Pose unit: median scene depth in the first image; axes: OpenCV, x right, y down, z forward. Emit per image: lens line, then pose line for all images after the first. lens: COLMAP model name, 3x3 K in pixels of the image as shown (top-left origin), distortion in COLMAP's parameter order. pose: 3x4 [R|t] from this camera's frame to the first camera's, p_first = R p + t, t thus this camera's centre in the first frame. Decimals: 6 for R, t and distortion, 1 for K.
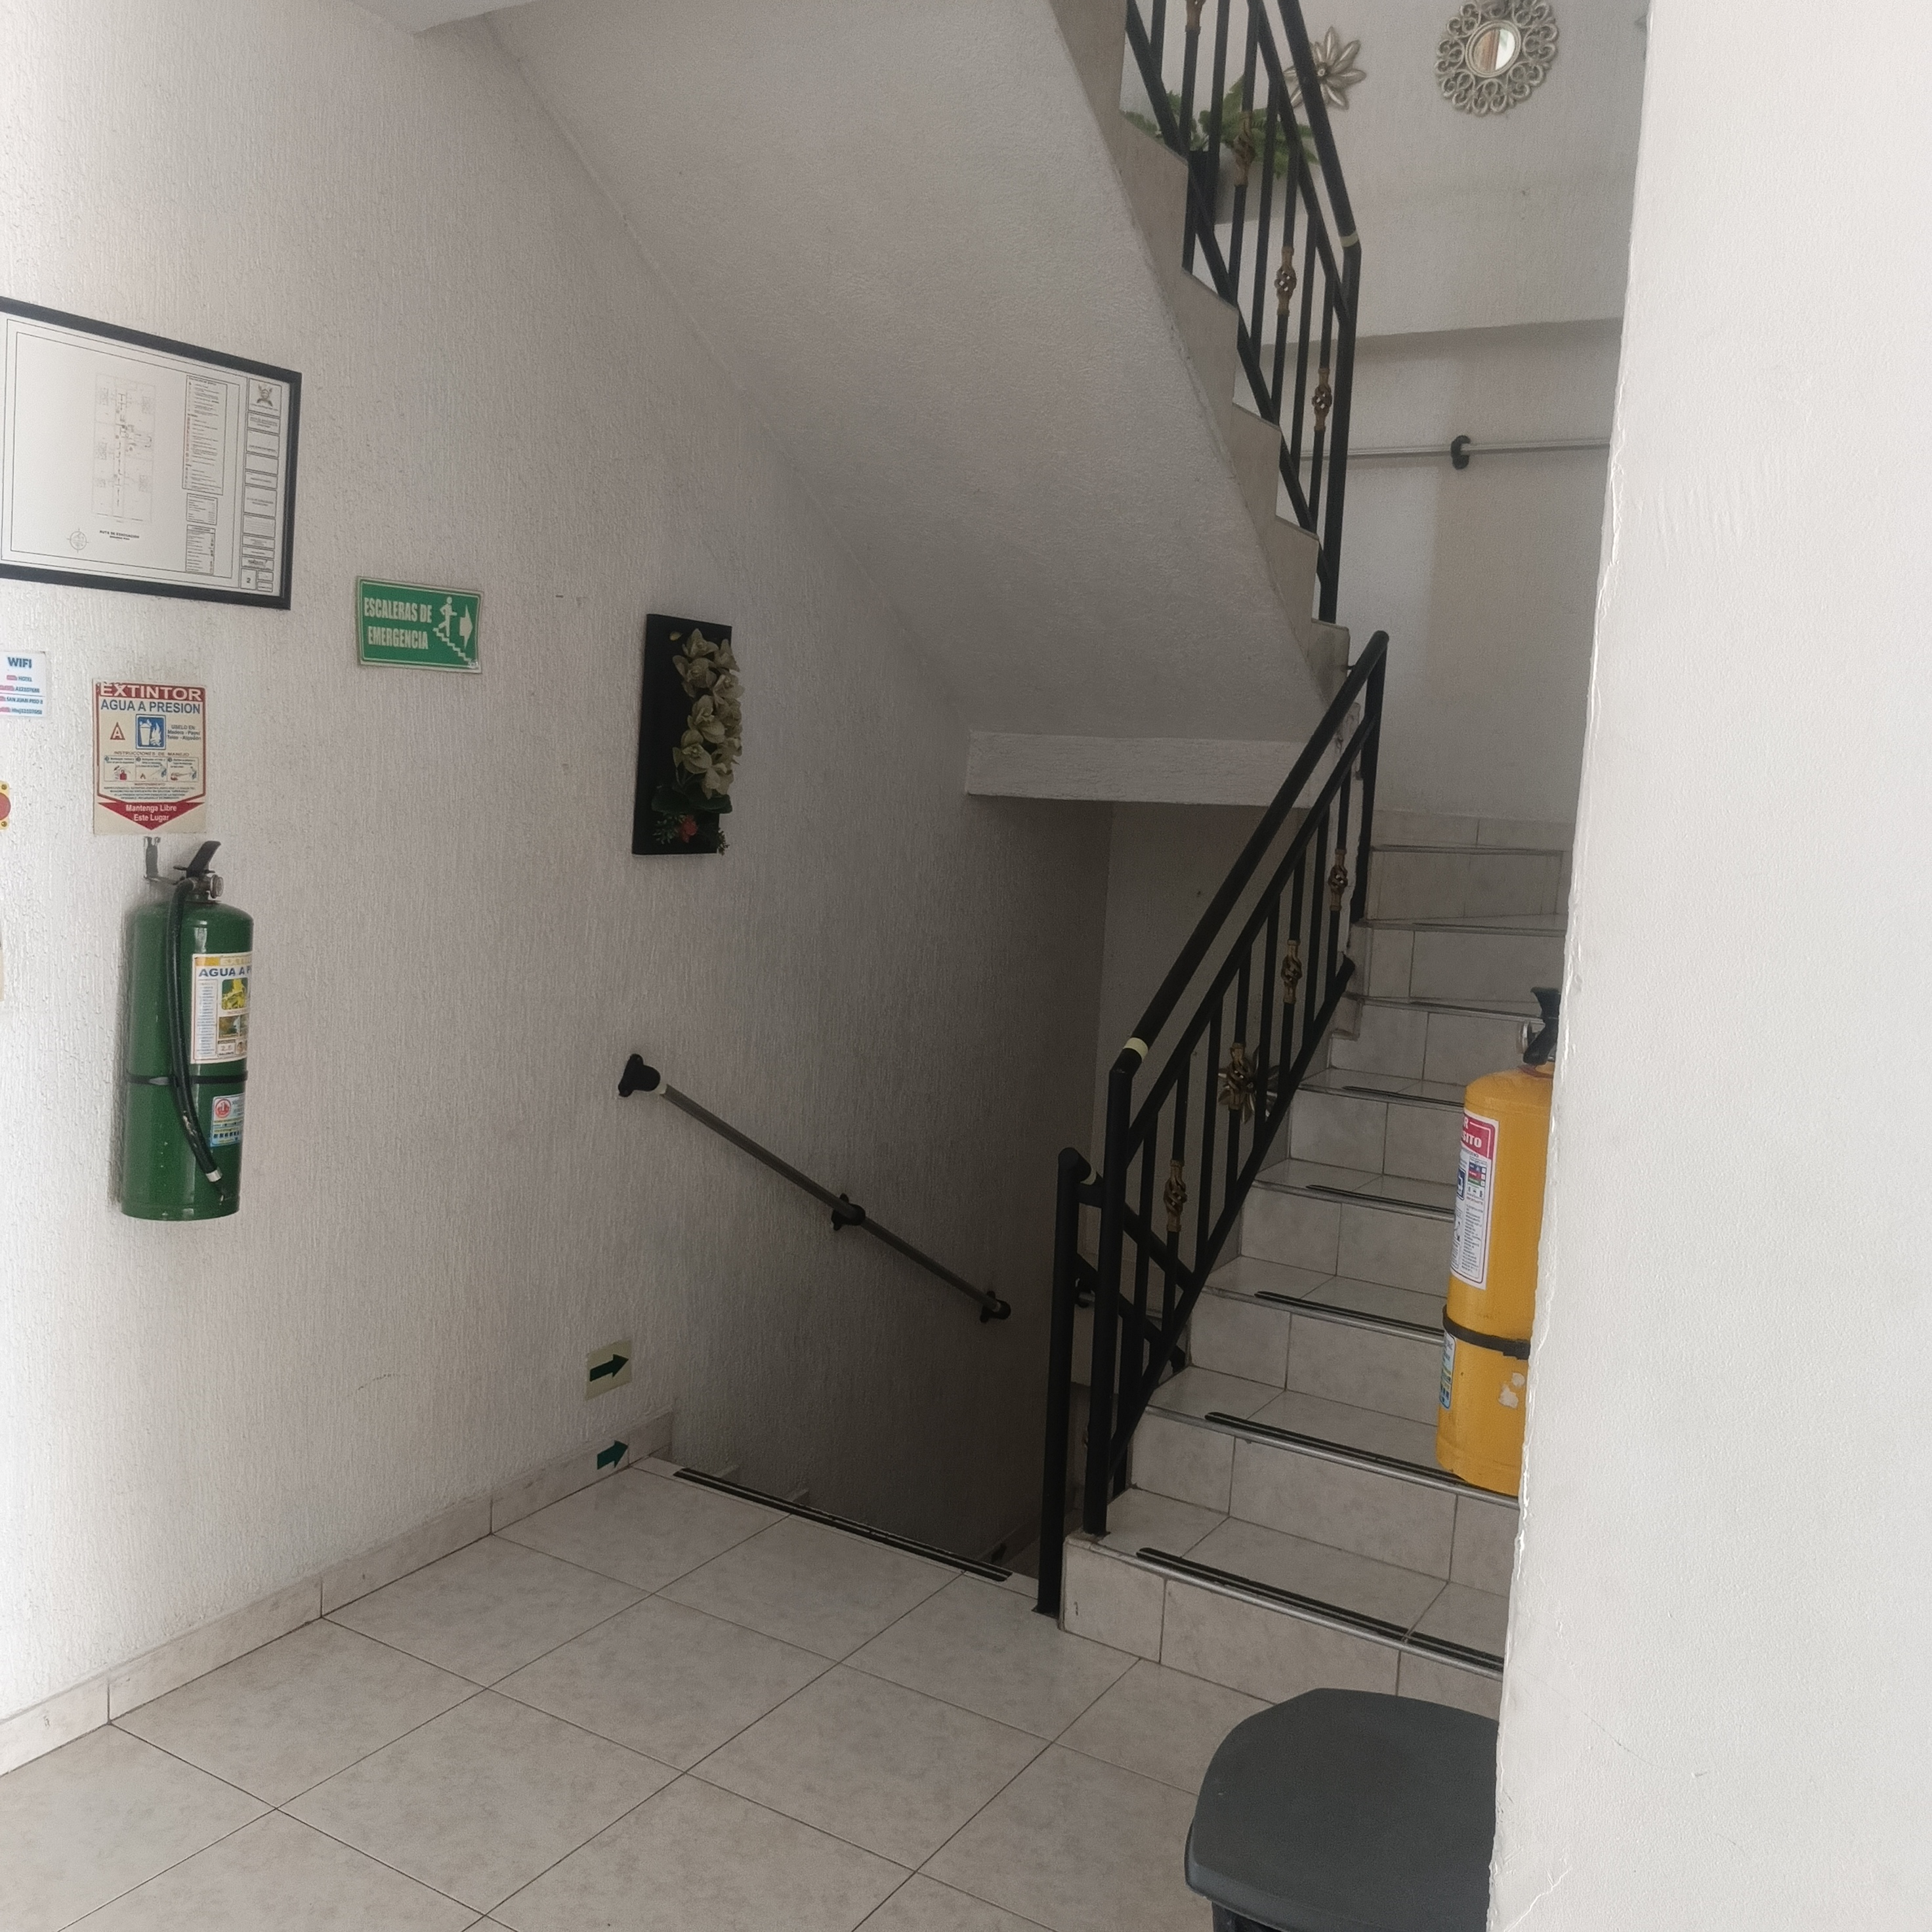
lens RADIAL K [[1804.4, 0, 934.8], [0, 1804.4, 952.0], [0, 0, 1]] dist [0.069153, -0.111421]
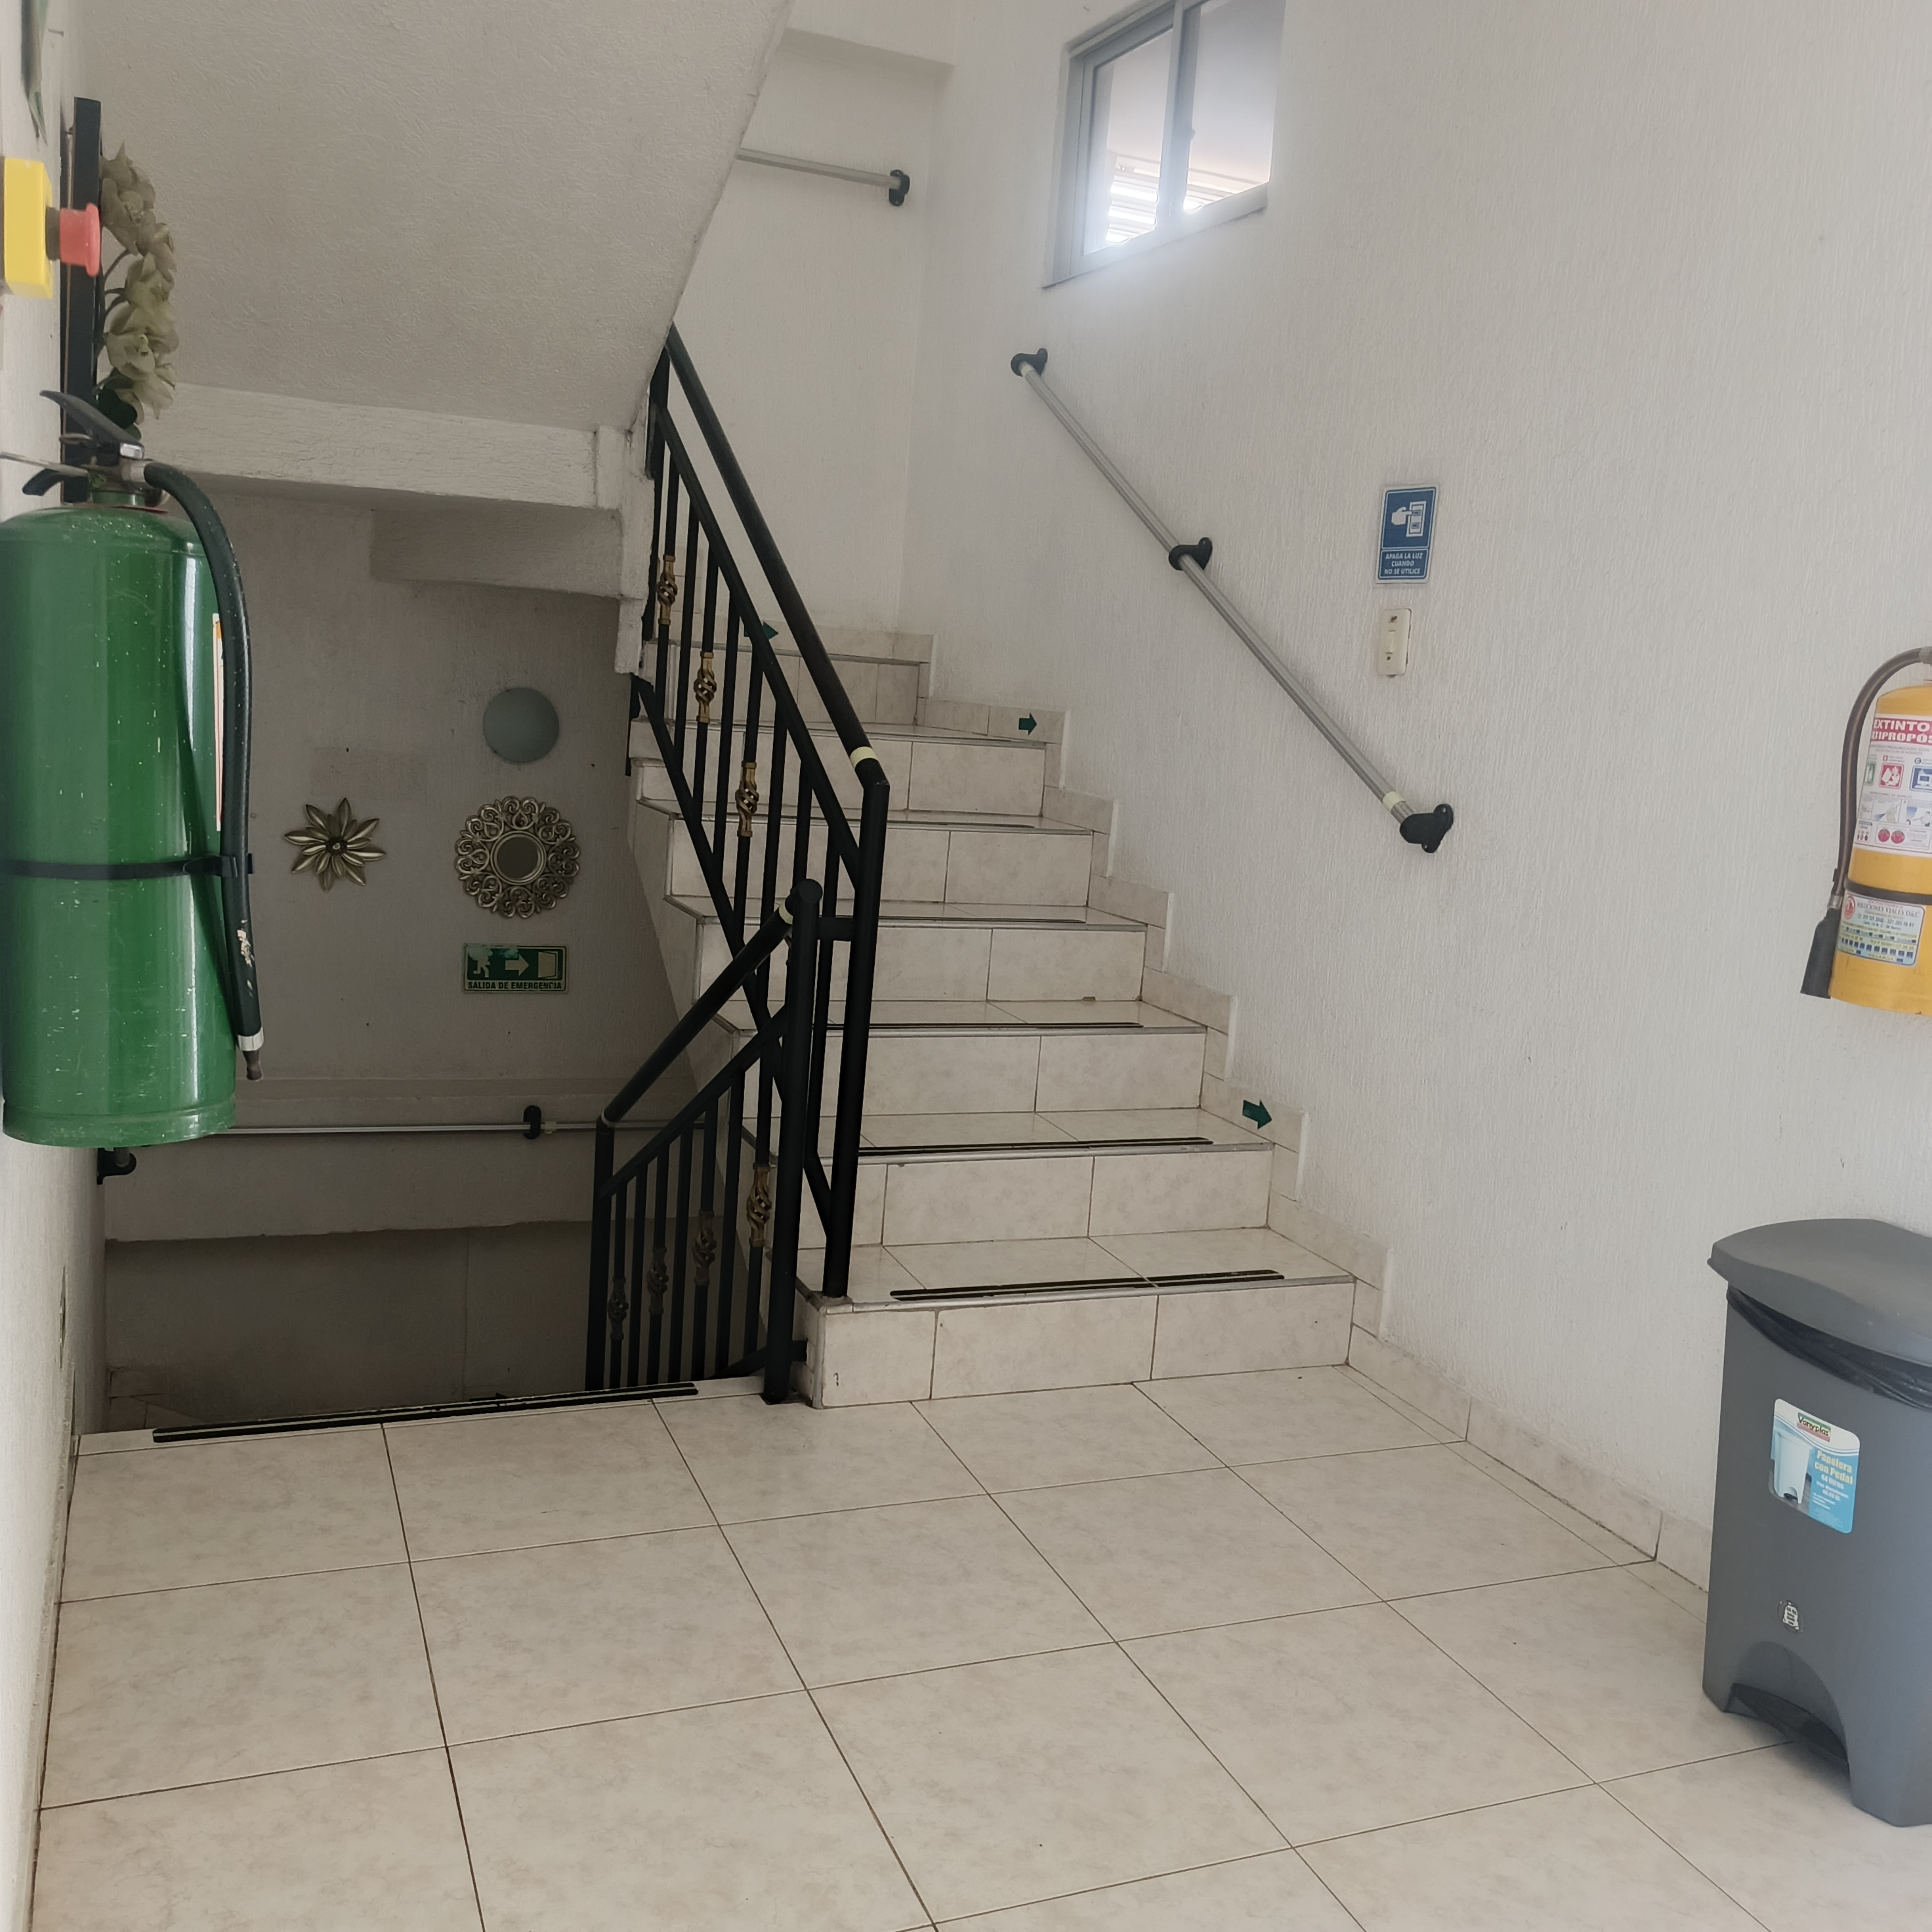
lens RADIAL K [[1790.0, 0, 966.0], [0, 1790.0, 966.0], [0, 0, 1]] dist [0.078085, -0.122996]
pose [[0.589141, -0.140506, 0.795720, -0.589304], [0.038337, 0.988517, 0.146165, 0.028240], [-0.807120, -0.055606, 0.587763, 0.443766]]
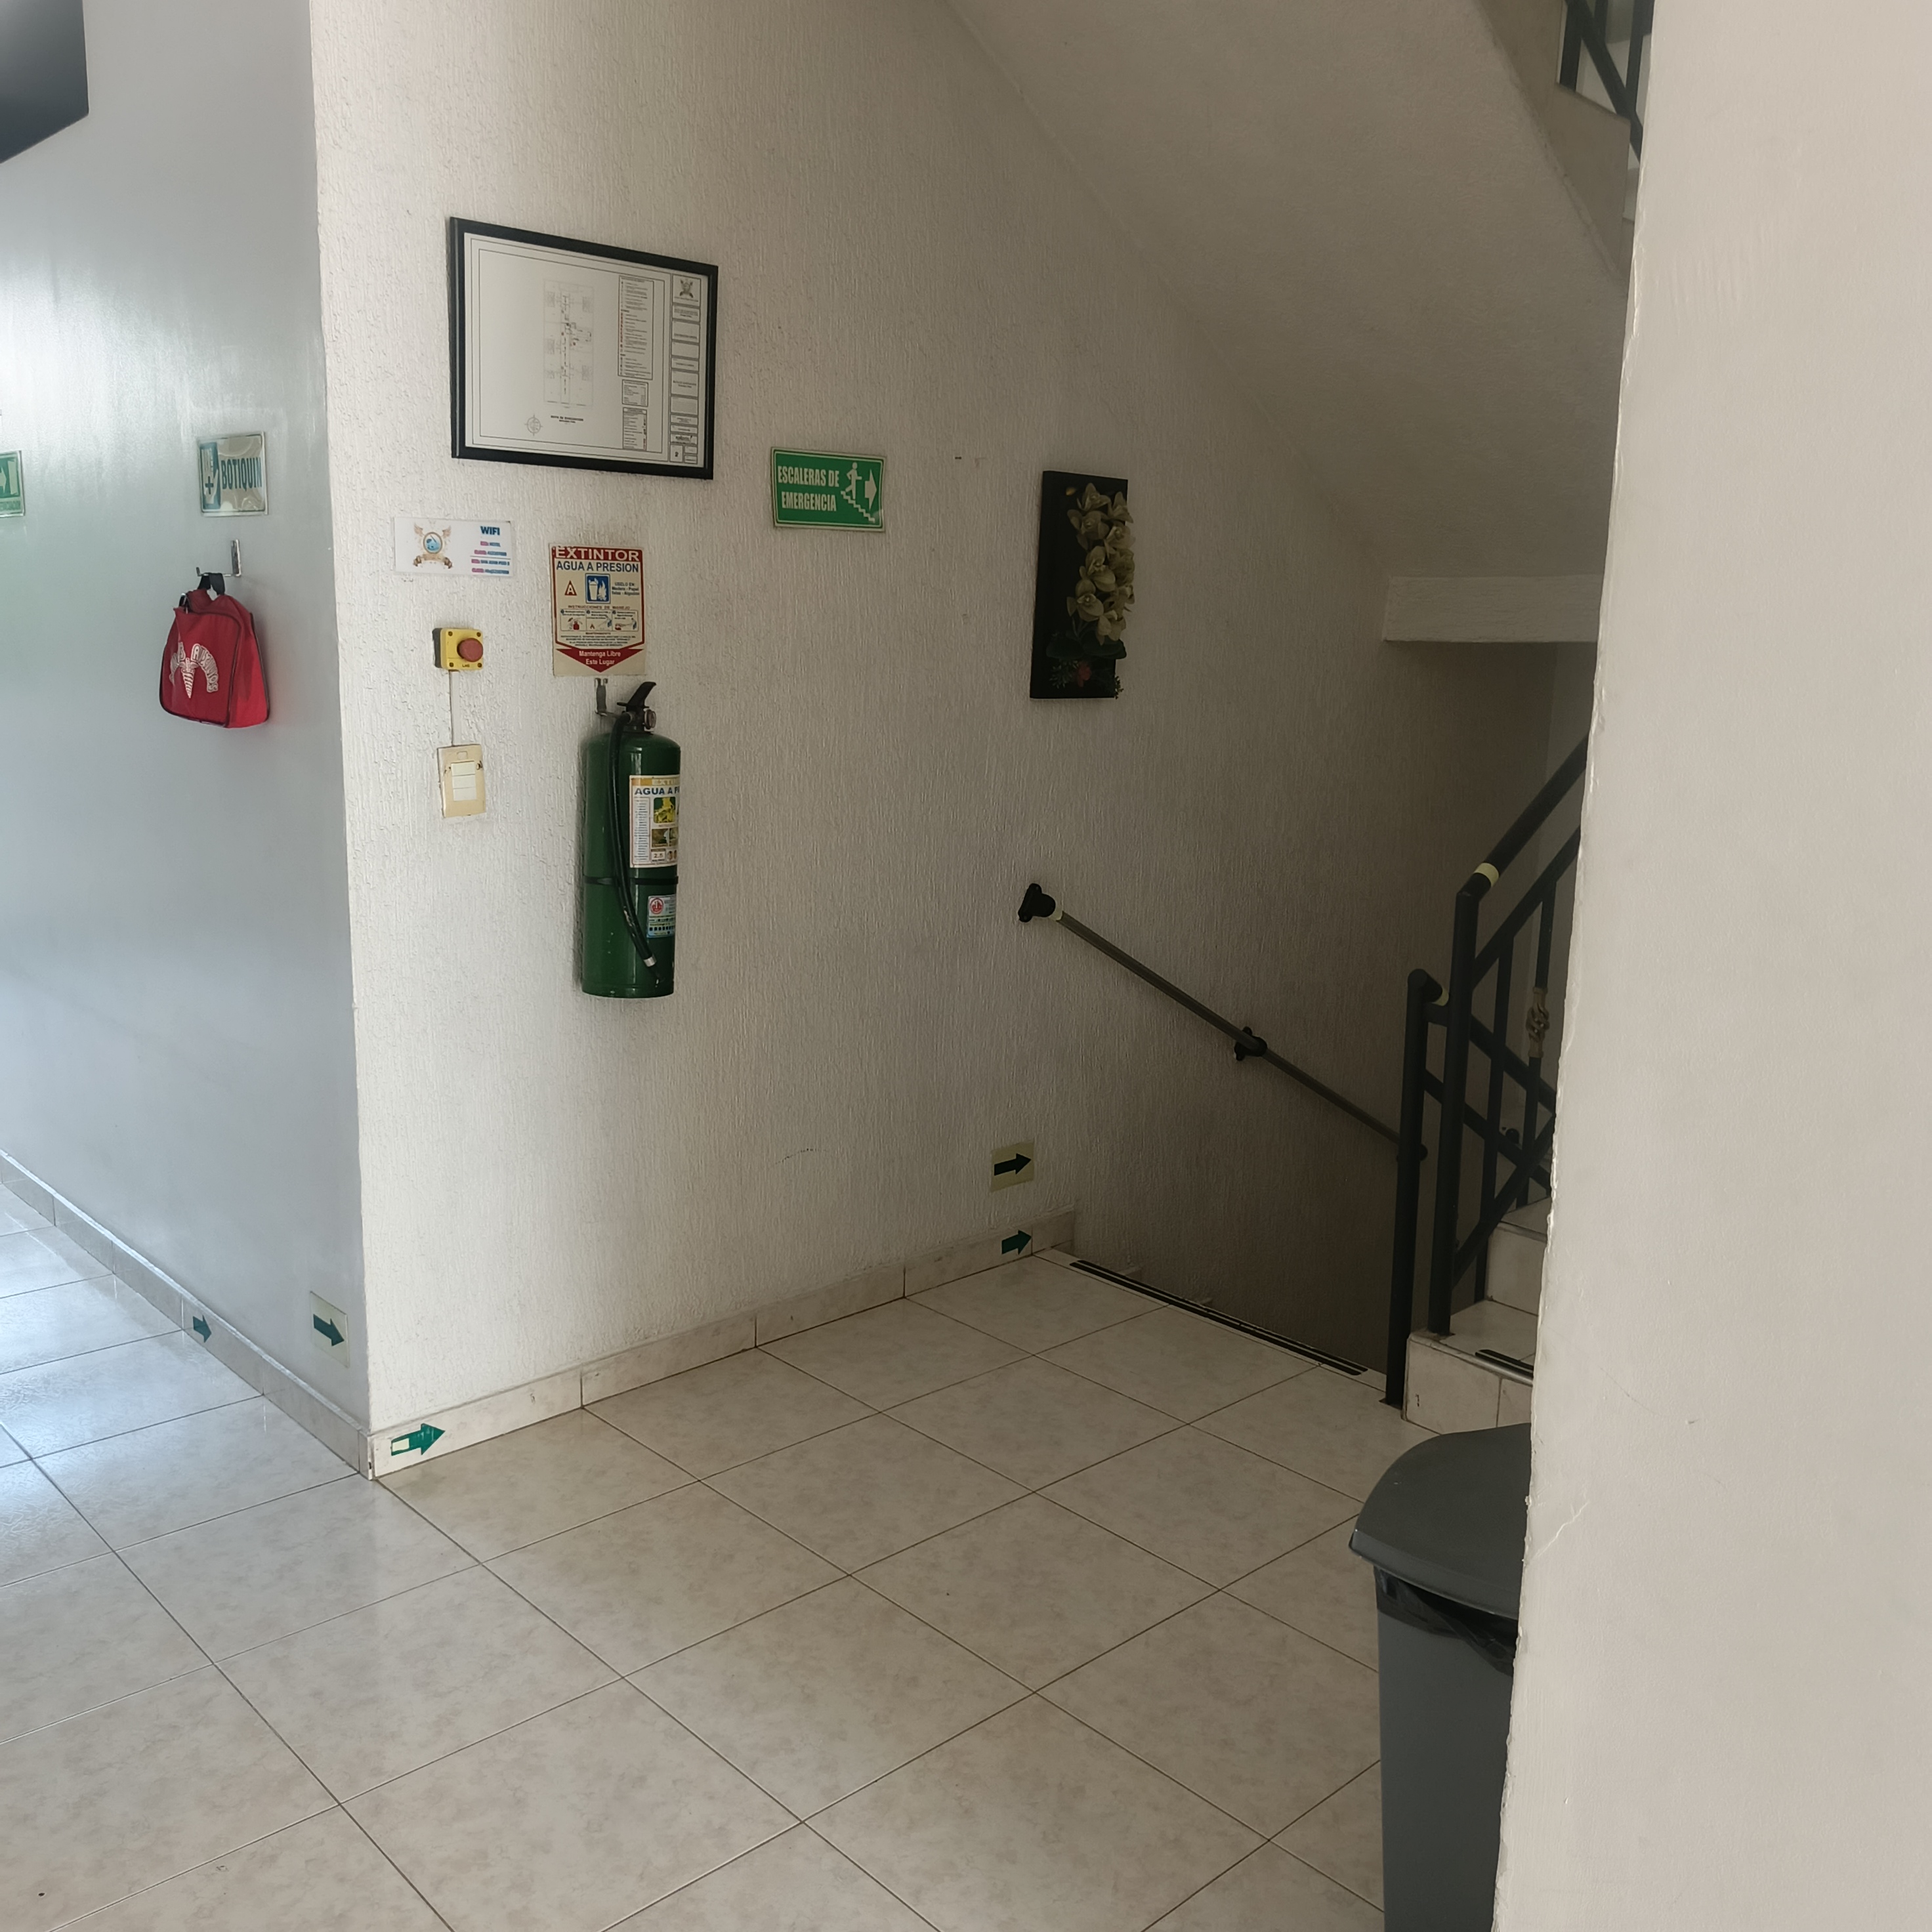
lens RADIAL K [[1790.0, 0, 966.0], [0, 1790.0, 966.0], [0, 0, 1]] dist [0.078085, -0.122996]
pose [[0.962769, 0.022992, -0.269347, 0.104959], [-0.003387, 0.997324, 0.073023, 0.032737], [0.270306, -0.069392, 0.960271, -0.068282]]
